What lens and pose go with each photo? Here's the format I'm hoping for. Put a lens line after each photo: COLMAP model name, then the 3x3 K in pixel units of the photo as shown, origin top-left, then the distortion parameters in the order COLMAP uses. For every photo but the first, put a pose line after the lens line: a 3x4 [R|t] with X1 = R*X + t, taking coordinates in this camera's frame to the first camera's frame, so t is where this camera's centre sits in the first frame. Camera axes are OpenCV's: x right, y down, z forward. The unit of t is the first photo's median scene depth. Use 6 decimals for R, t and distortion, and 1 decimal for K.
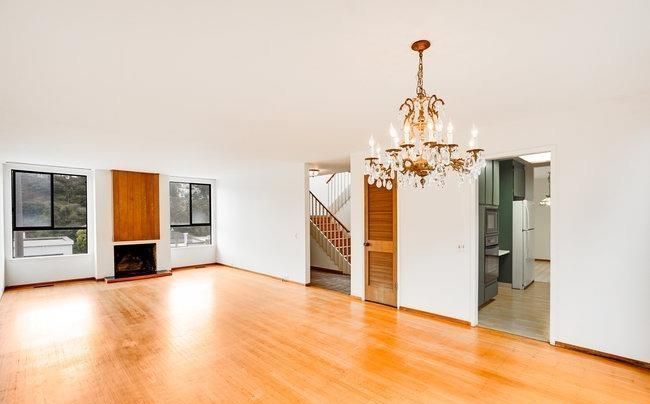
lens RADIAL K [[339.5, 0, 325.6], [0, 339.5, 215.1], [0, 0, 1]] dist [0.000519, 0.000067]
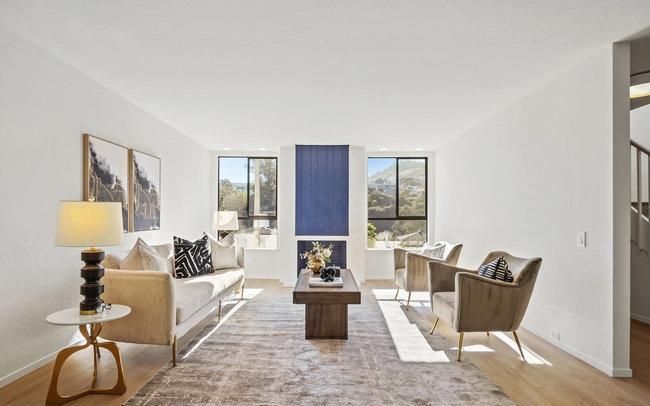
lens RADIAL K [[339.5, 0, 325.6], [0, 339.5, 216.1], [0, 0, 1]] dist [0.000519, 0.000067]
pose [[0.708996, -0.001279, -0.705211, -0.018050], [-0.014193, 0.999770, -0.016083, 0.041841], [0.705070, 0.021411, 0.708815, 0.450387]]
